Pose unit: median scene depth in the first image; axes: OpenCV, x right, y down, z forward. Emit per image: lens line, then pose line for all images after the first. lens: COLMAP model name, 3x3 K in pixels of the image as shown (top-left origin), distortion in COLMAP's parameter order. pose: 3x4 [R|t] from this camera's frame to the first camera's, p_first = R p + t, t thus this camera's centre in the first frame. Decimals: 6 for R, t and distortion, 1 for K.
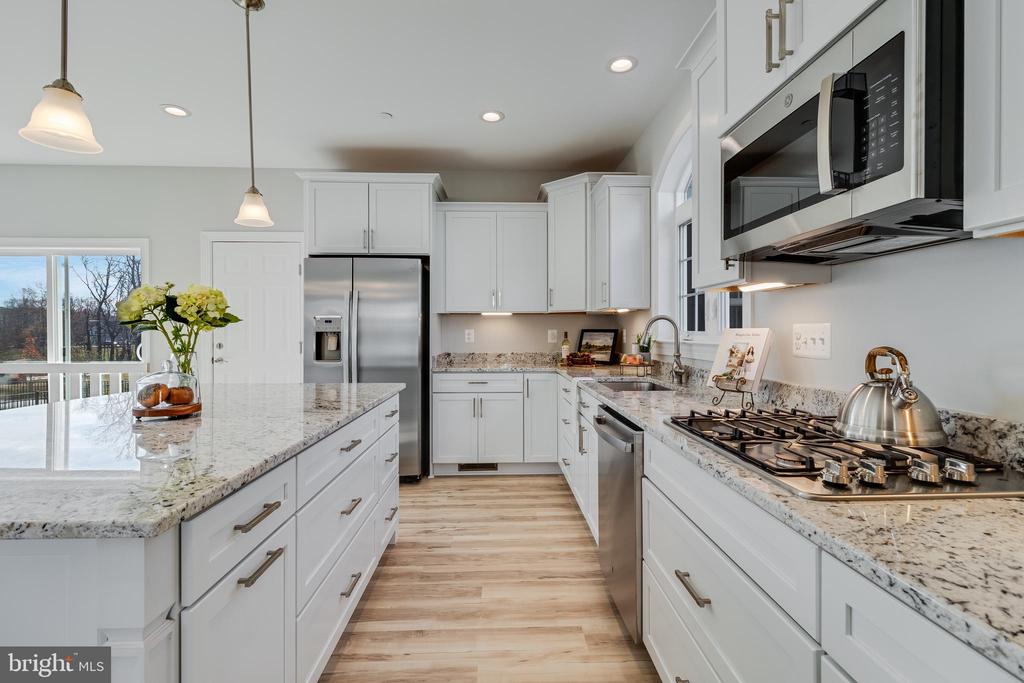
lens RADIAL K [[454.6, 0, 512.4], [0, 454.6, 335.4], [0, 0, 1]] dist [-0.000032, -0.000049]
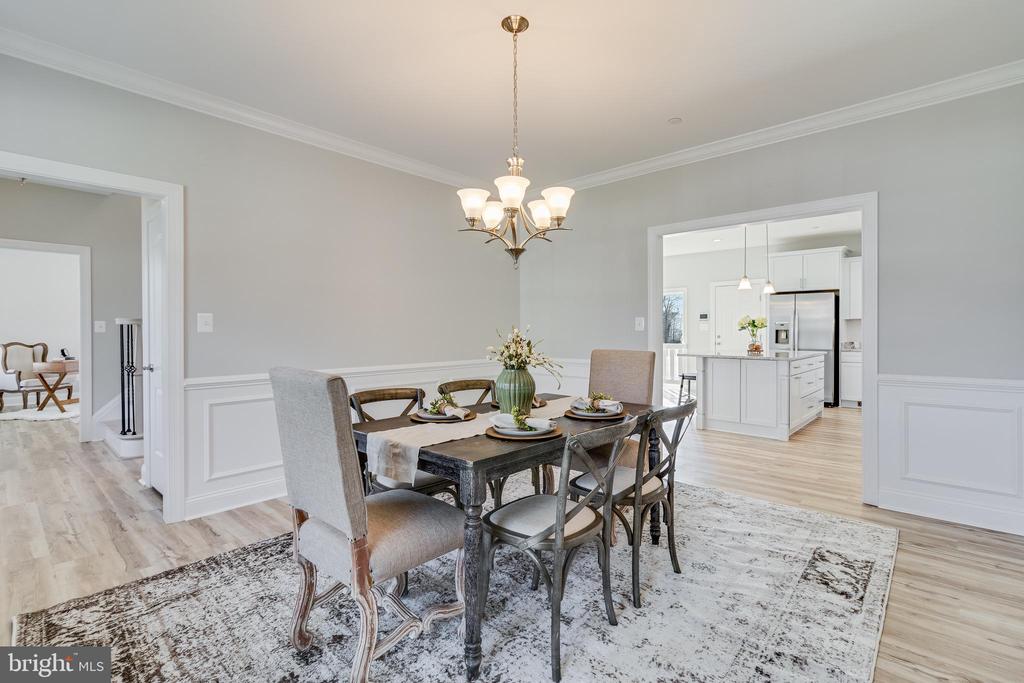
lens RADIAL K [[474.2, 0, 513.7], [0, 474.2, 332.4], [0, 0, 1]] dist [-0.000529, -0.000138]
pose [[0.706334, 0.003475, -0.707871, 0.261289], [-0.003919, 0.999992, 0.000999, 0.006354], [0.707868, 0.002069, 0.706341, -1.376525]]
